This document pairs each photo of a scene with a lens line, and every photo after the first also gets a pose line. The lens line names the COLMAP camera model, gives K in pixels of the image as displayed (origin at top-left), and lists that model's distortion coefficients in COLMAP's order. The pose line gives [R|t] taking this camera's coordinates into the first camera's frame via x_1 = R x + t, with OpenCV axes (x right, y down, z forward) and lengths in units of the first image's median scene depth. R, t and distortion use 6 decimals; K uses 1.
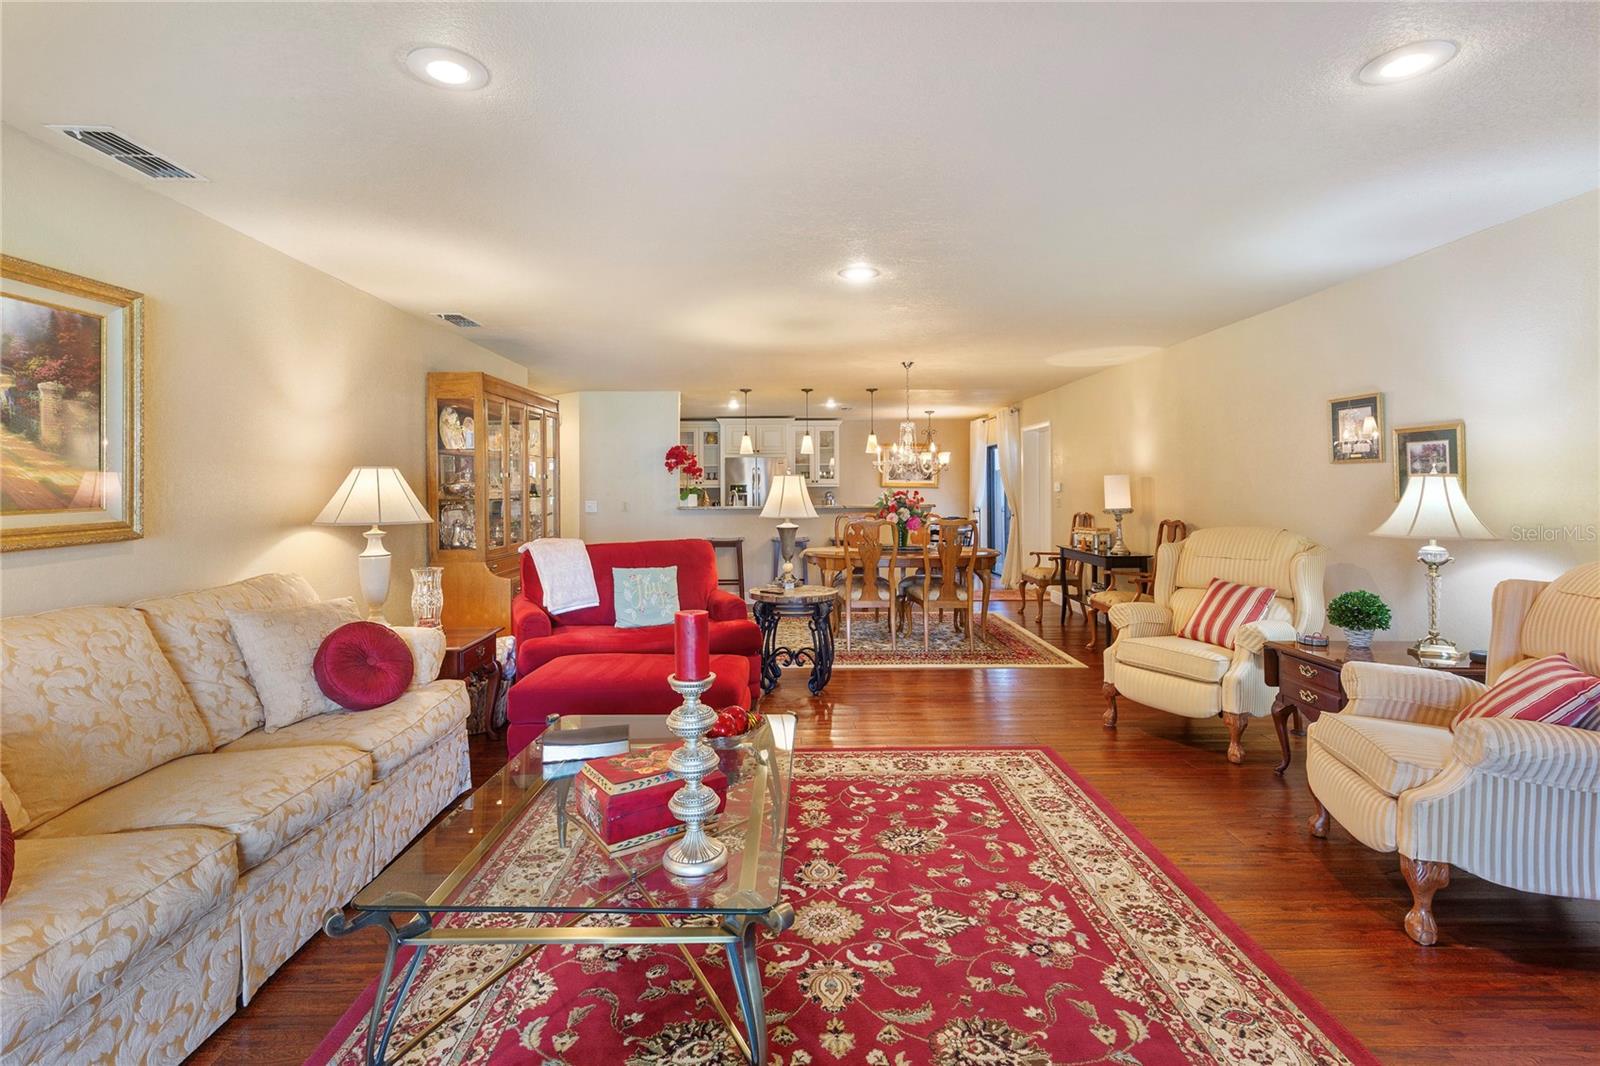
lens RADIAL K [[730.3, 0, 799.9], [0, 730.3, 505.1], [0, 0, 1]] dist [0.009480, 0.000890]
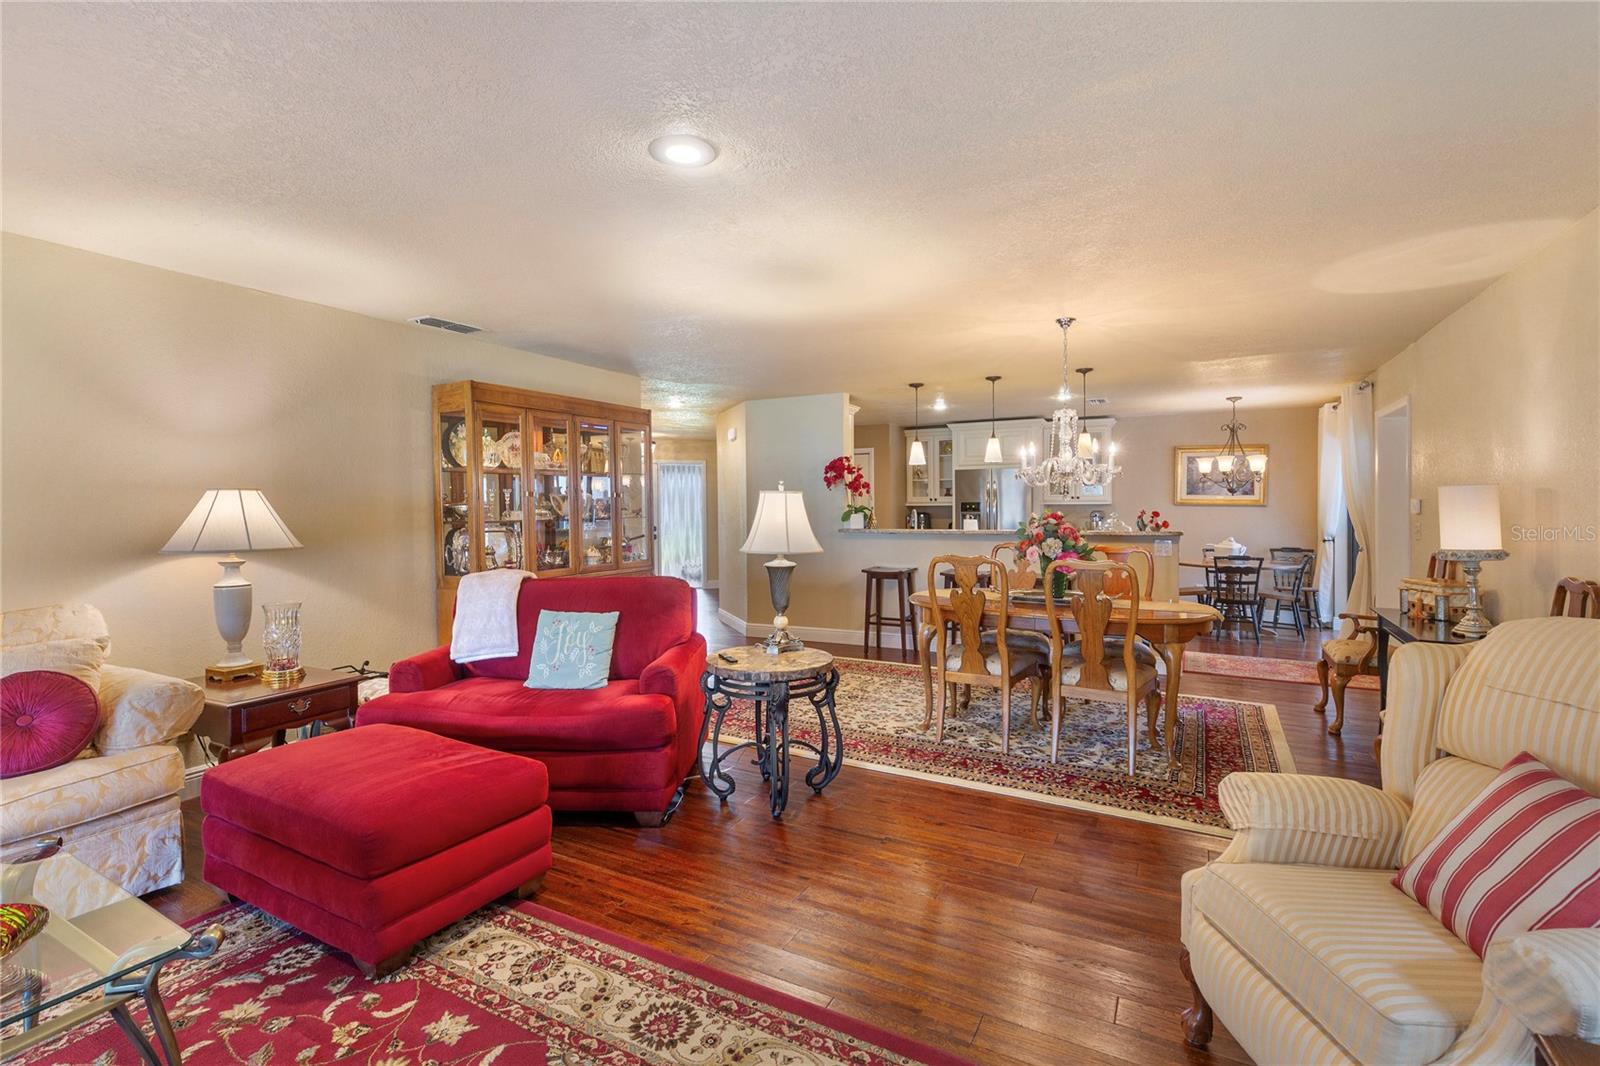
lens RADIAL K [[730.3, 0, 800.9], [0, 730.3, 528.6], [0, 0, 1]] dist [0.009480, 0.000890]
pose [[0.875722, 0.015881, -0.482554, 0.355357], [-0.010530, 0.999849, 0.013796, -0.016294], [0.482700, -0.007000, 0.875758, 0.407622]]
